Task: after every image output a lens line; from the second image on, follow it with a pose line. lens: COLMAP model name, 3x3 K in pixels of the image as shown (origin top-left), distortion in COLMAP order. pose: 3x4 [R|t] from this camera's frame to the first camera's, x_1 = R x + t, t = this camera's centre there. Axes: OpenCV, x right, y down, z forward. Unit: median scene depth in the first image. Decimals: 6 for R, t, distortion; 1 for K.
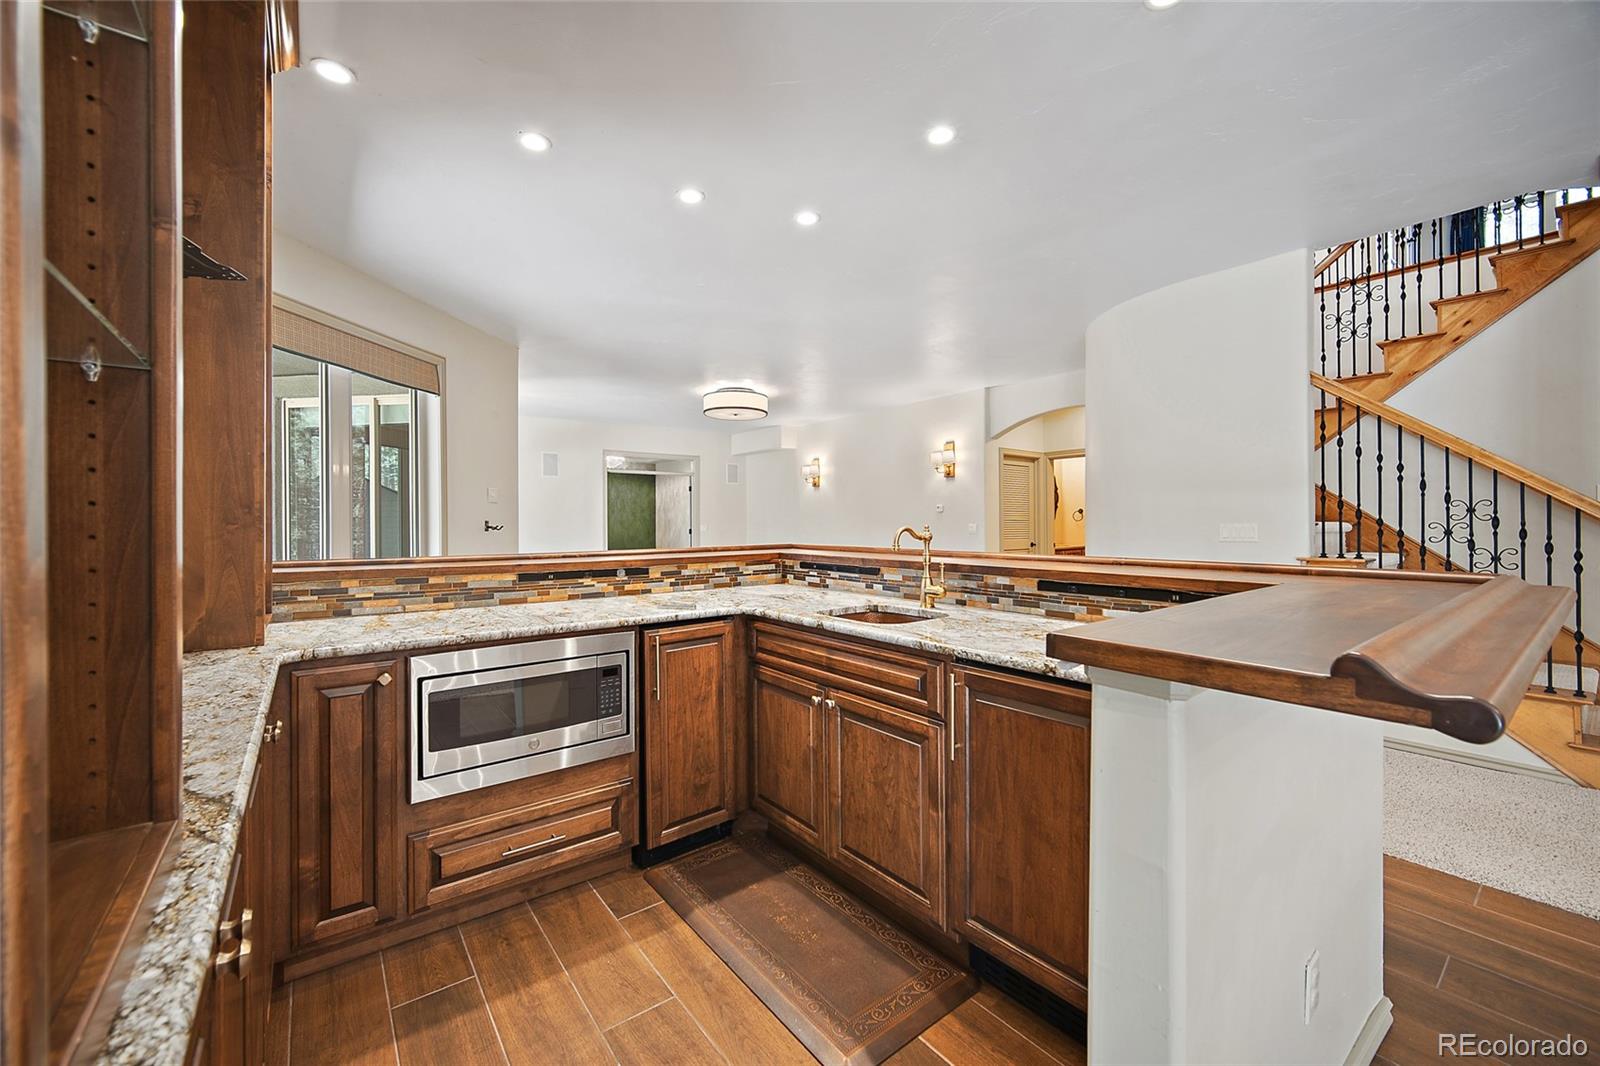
lens RADIAL K [[636.5, 0, 796.3], [0, 636.5, 515.4], [0, 0, 1]] dist [-0.020026, -0.000438]
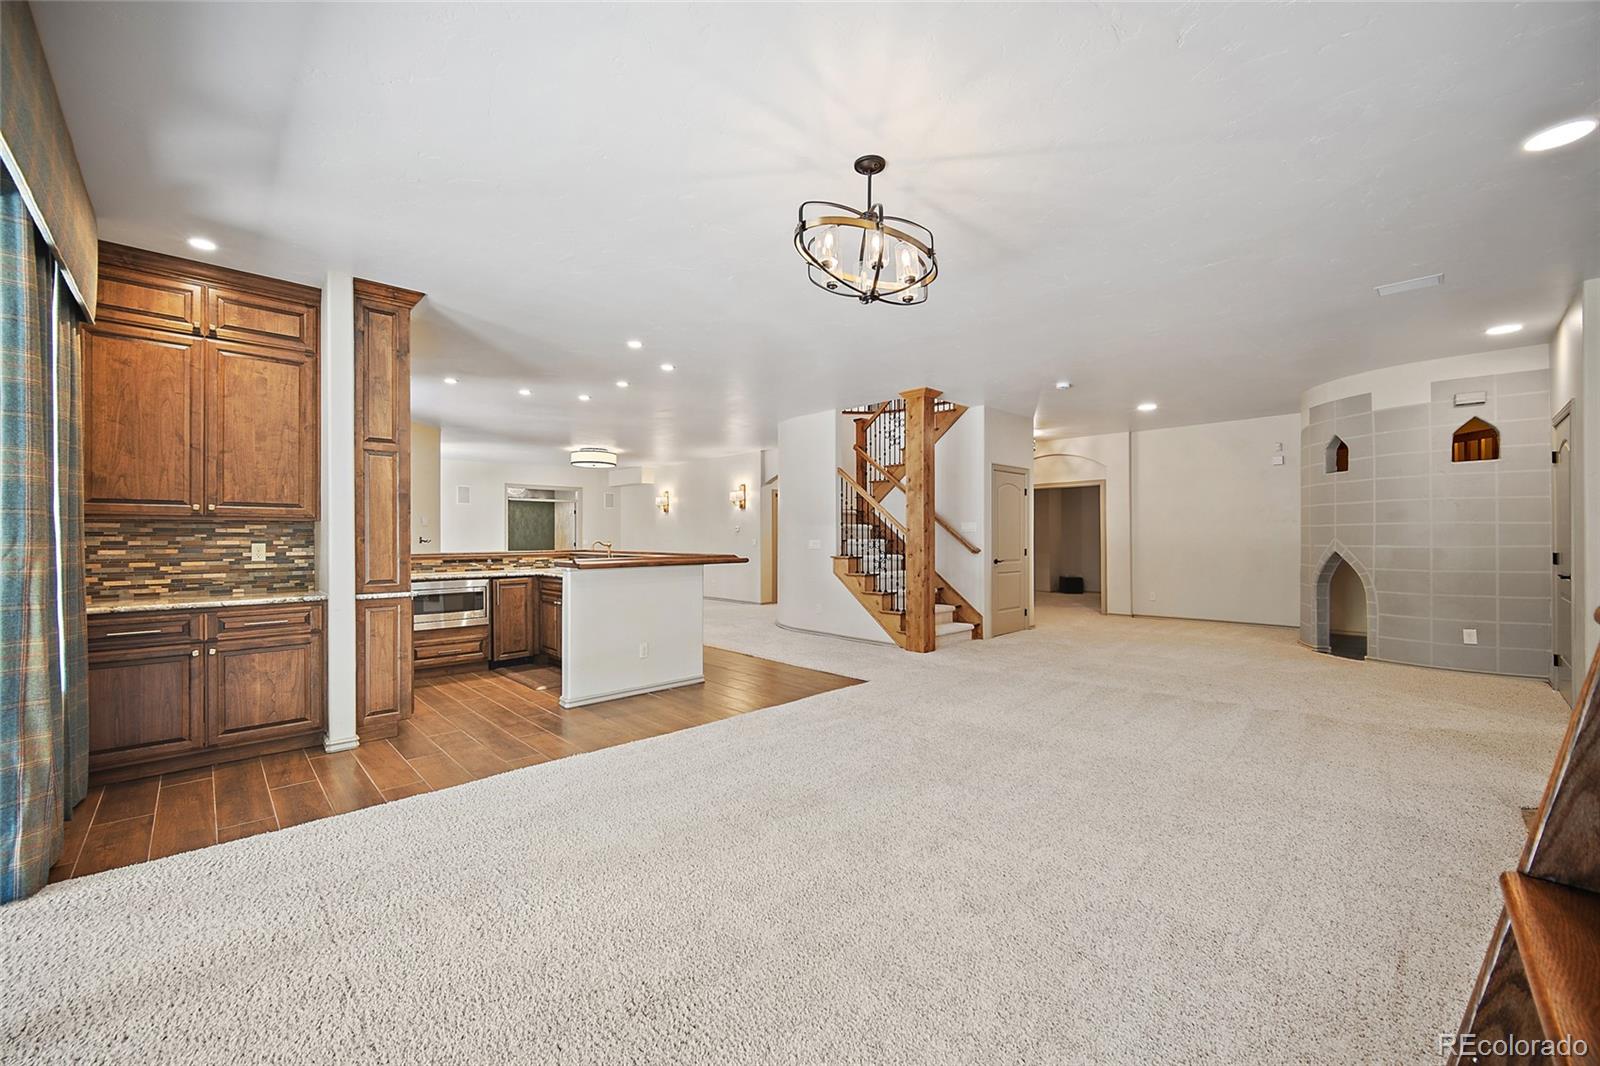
lens RADIAL K [[633.4, 0, 791.4], [0, 633.4, 531.2], [0, 0, 1]] dist [0.000708, 0.000023]
pose [[0.994687, 0.005192, 0.102810, 0.372690], [-0.005341, 0.999985, 0.001168, -0.016558], [-0.102802, -0.001711, 0.994700, -0.906580]]
